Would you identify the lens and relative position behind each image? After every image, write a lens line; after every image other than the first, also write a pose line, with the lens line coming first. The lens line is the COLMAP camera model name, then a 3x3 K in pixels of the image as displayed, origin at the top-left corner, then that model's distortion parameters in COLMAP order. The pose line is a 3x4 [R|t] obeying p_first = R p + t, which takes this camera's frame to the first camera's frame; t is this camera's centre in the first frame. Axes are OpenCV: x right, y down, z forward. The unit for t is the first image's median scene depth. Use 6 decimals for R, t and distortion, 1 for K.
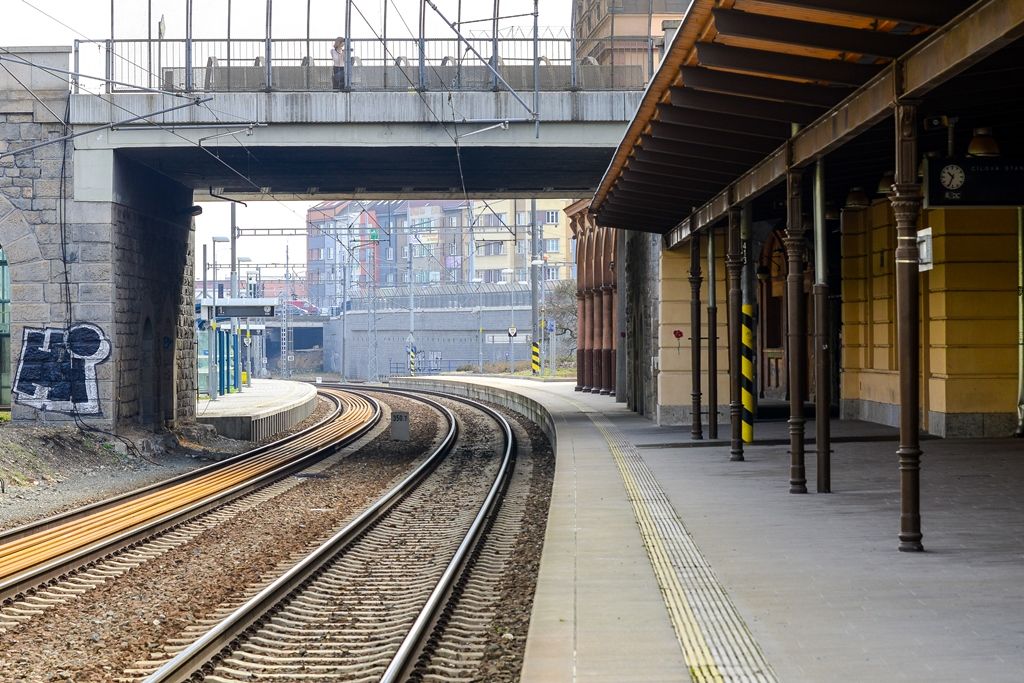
lens RADIAL K [[3185.4, 0, 512.1], [0, 3185.4, 343.5], [0, 0, 1]] dist [-0.342572, 0.000000]
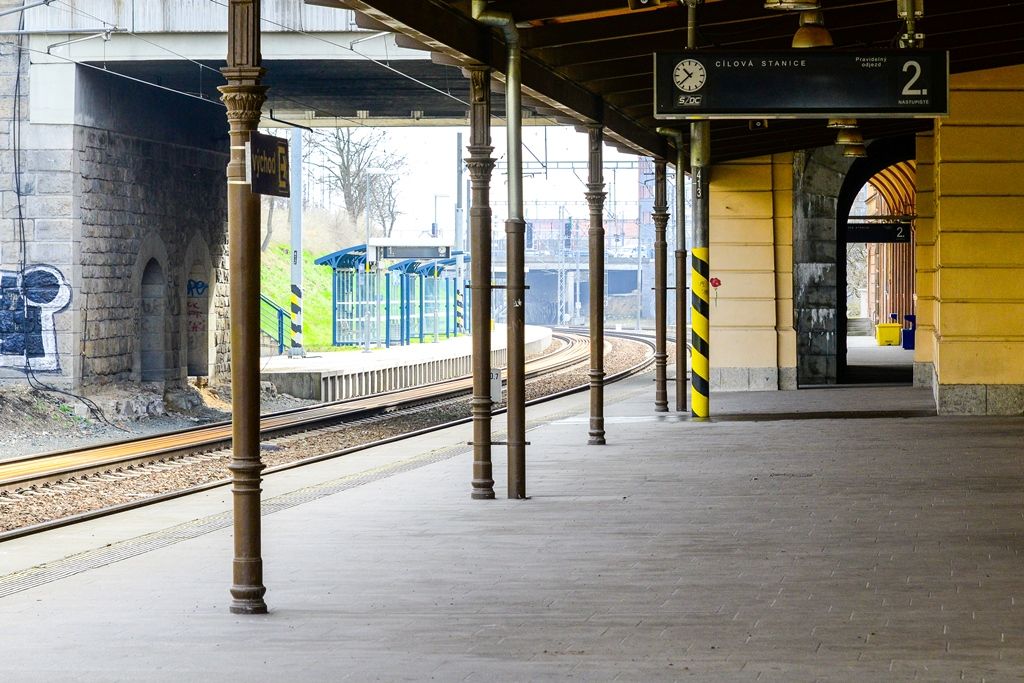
lens RADIAL K [[3376.9, 0, 512.0], [0, 3376.9, 340.1], [0, 0, 1]] dist [-0.355798, 0.000000]
pose [[0.993350, 0.008814, -0.114799, 0.097076], [-0.007016, 0.999846, 0.016056, -0.001581], [0.114923, -0.015144, 0.993259, 0.108675]]
